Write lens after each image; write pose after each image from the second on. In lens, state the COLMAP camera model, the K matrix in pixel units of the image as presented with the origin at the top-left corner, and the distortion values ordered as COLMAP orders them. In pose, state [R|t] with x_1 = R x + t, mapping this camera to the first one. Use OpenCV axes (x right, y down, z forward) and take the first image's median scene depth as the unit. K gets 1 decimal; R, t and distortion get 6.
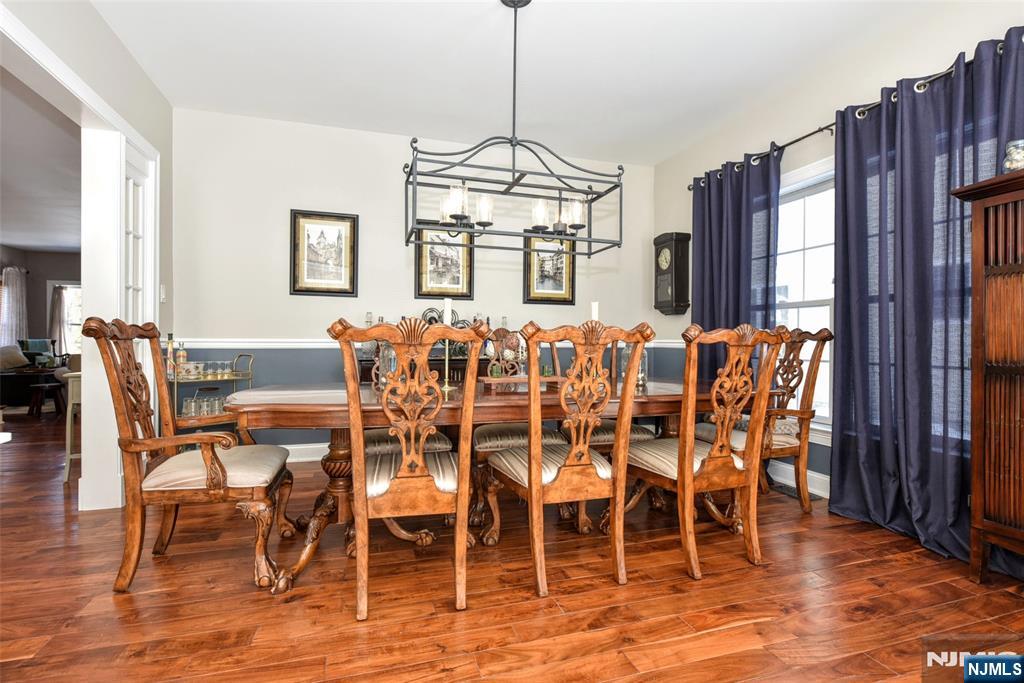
lens RADIAL K [[502.3, 0, 512.4], [0, 502.3, 342.9], [0, 0, 1]] dist [-0.000892, -0.000159]
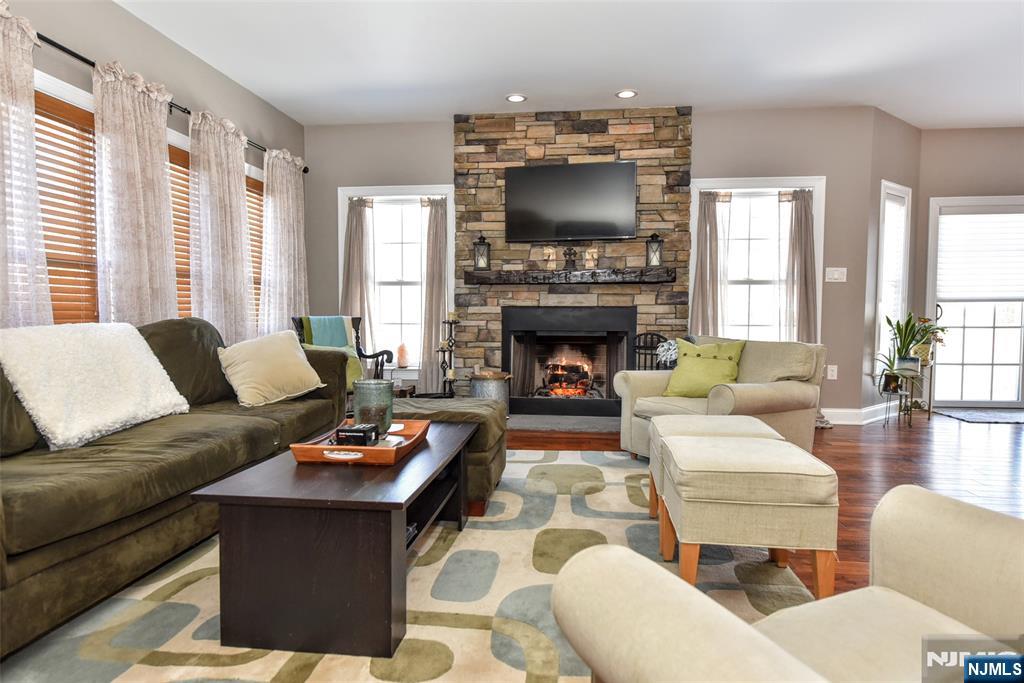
lens RADIAL K [[607.8, 0, 511.6], [0, 607.8, 345.3], [0, 0, 1]] dist [-0.005887, -0.000444]
pose [[0.909874, 0.017499, -0.414516, -0.570418], [-0.001742, 0.999262, 0.038360, -0.002333], [0.414881, -0.034181, 0.909233, 0.575852]]
